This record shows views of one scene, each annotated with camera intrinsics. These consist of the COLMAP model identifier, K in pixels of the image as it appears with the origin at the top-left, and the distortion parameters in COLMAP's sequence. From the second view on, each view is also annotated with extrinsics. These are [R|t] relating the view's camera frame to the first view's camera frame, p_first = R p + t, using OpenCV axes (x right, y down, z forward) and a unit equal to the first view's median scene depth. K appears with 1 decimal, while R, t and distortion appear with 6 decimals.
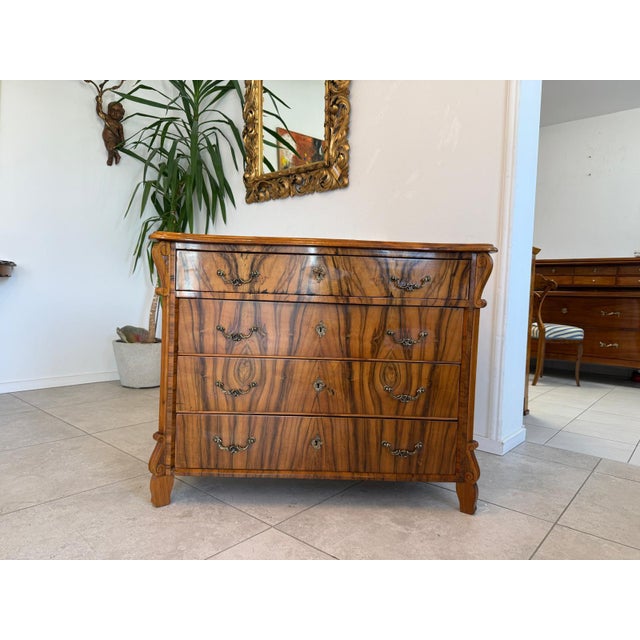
lens RADIAL K [[454.8, 0, 320.0], [0, 454.8, 320.0], [0, 0, 1]] dist [0.080069, -0.123294]
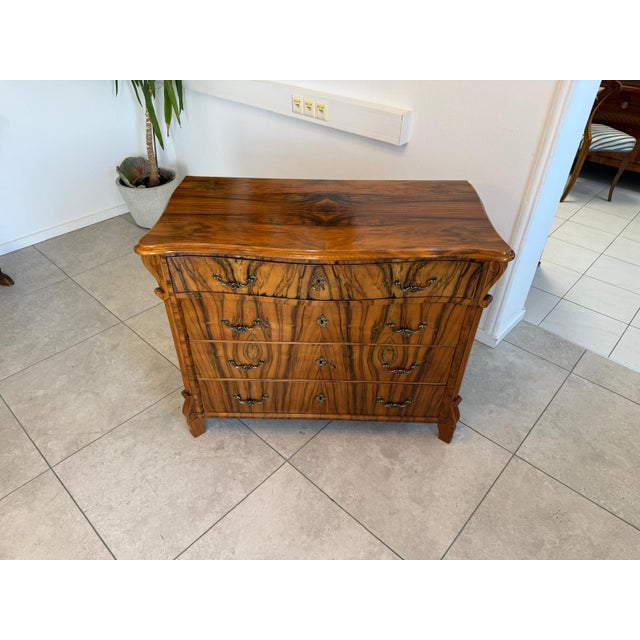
lens RADIAL K [[452.6, 0, 320.2], [0, 452.6, 317.9], [0, 0, 1]] dist [0.103415, -0.151230]
pose [[0.998719, 0.006388, -0.050199, 0.048430], [0.023660, 0.817953, 0.574798, -0.570305], [0.044732, -0.575249, 0.816754, 0.173101]]
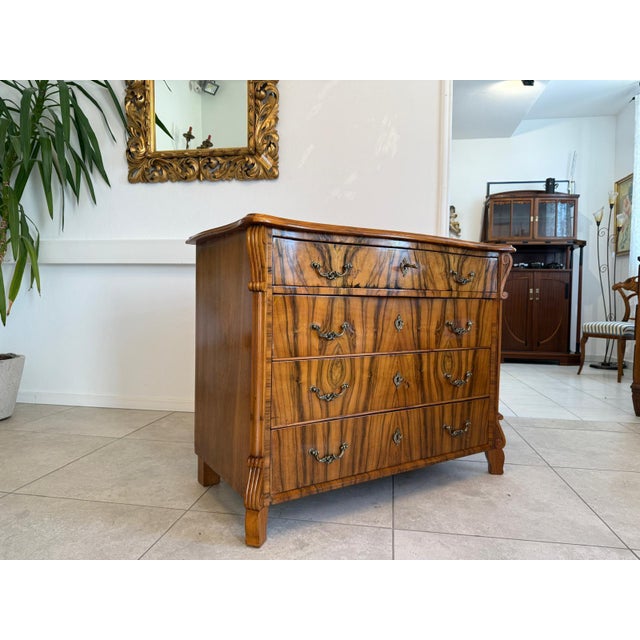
lens RADIAL K [[454.8, 0, 320.0], [0, 454.8, 320.0], [0, 0, 1]] dist [0.080069, -0.123294]
pose [[0.855600, -0.041362, 0.515983, -0.663416], [0.038660, 0.999125, 0.015986, -0.009555], [-0.516192, 0.006270, 0.856450, 0.230287]]
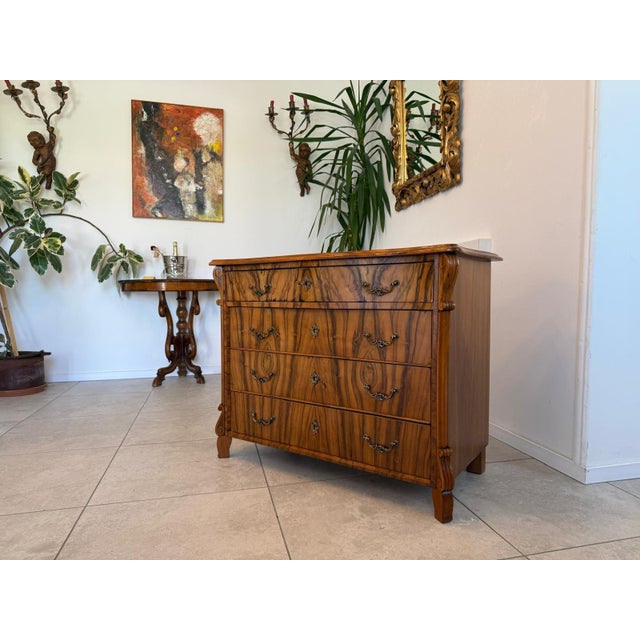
lens RADIAL K [[454.8, 0, 320.0], [0, 454.8, 320.0], [0, 0, 1]] dist [0.080069, -0.123294]
pose [[0.807774, -0.002959, -0.589485, 0.700314], [0.006181, 0.999975, 0.003451, -0.011206], [0.589460, -0.006432, 0.807772, 0.064738]]
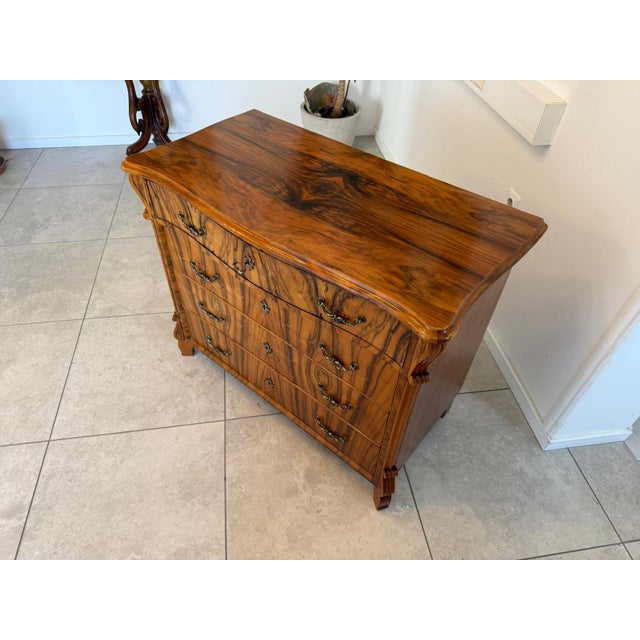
lens RADIAL K [[454.3, 0, 318.0], [0, 454.3, 321.5], [0, 0, 1]] dist [0.085110, -0.131681]
pose [[0.753856, 0.458093, -0.471011, 0.524098], [-0.033212, 0.742520, 0.669000, -0.570057], [0.656200, -0.488687, 0.574967, 0.531311]]
